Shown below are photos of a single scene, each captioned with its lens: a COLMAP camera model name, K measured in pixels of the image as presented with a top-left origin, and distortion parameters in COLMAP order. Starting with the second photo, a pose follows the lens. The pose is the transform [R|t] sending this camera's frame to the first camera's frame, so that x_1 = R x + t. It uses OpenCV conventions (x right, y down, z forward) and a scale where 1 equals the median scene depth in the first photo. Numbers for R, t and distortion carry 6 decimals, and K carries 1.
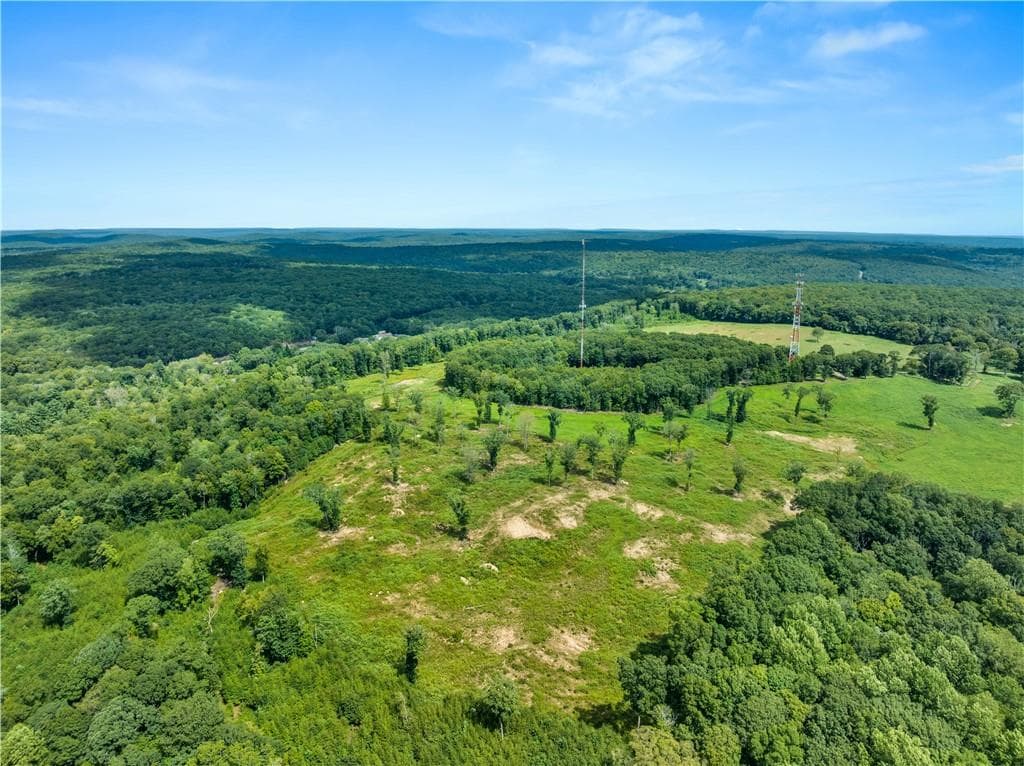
lens RADIAL K [[721.2, 0, 512.0], [0, 721.2, 383.0], [0, 0, 1]] dist [-0.032221, -0.008543]
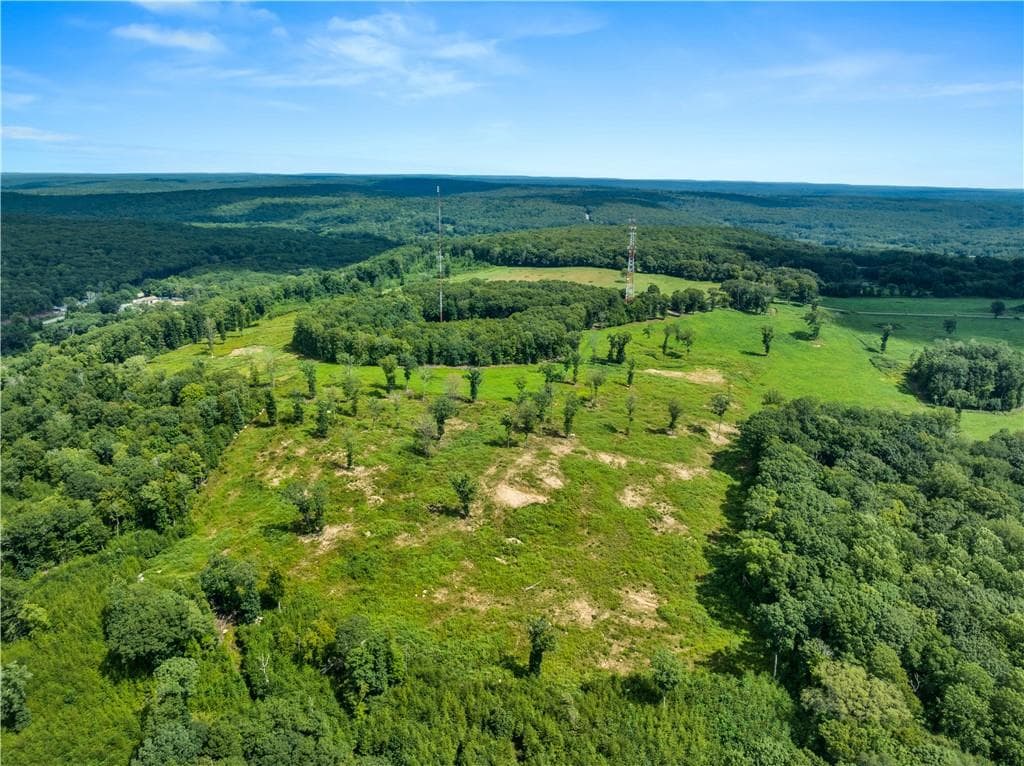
lens RADIAL K [[721.2, 0, 512.0], [0, 721.2, 383.0], [0, 0, 1]] dist [-0.032221, -0.008543]
pose [[0.923979, -0.099536, 0.369264, -0.223617], [0.072385, 0.993601, 0.086705, -0.020503], [-0.375531, -0.053384, 0.925271, 0.084655]]
